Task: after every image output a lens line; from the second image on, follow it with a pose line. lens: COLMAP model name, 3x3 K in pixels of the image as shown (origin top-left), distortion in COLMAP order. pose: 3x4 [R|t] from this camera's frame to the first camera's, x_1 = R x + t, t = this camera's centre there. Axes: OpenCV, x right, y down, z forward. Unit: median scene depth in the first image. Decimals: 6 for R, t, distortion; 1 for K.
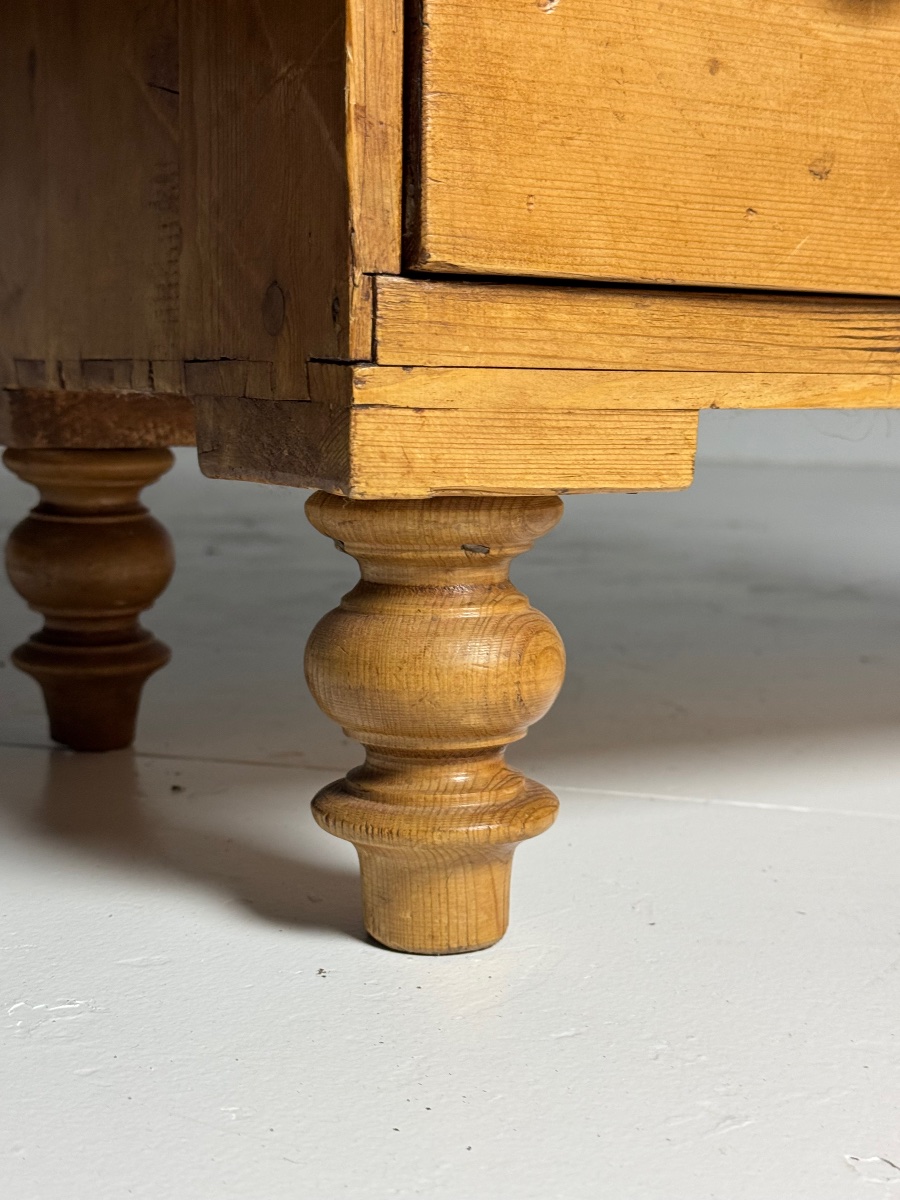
lens RADIAL K [[1732.0, 0, 451.9], [0, 1732.0, 600.7], [0, 0, 1]] dist [0.107622, 0.000000]
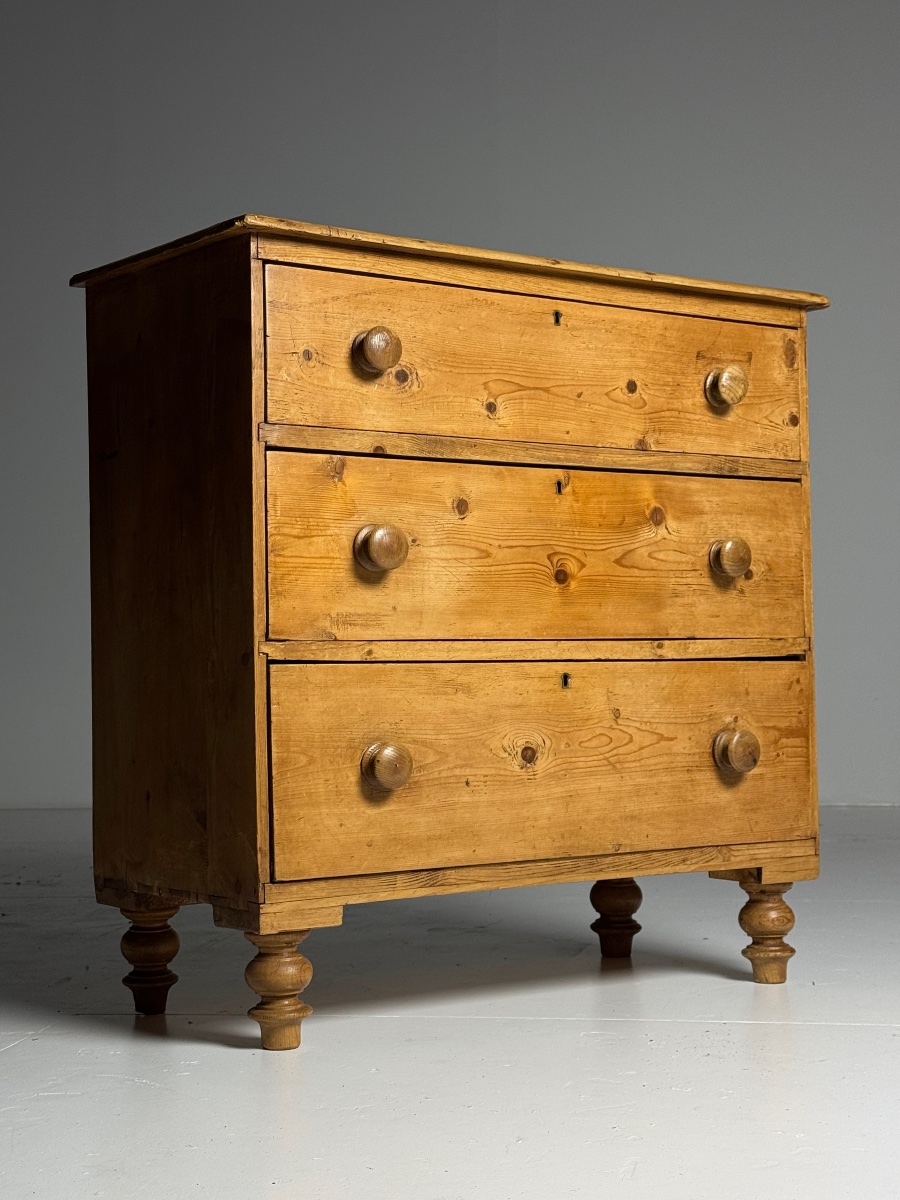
lens RADIAL K [[1976.7, 0, 451.2], [0, 1976.7, 591.5], [0, 0, 1]] dist [0.012523, 0.000000]
pose [[0.992323, -0.033012, 0.119183, -0.130577], [0.051573, 0.986381, -0.156180, -0.098656], [-0.112404, 0.161128, 0.980512, -3.638584]]
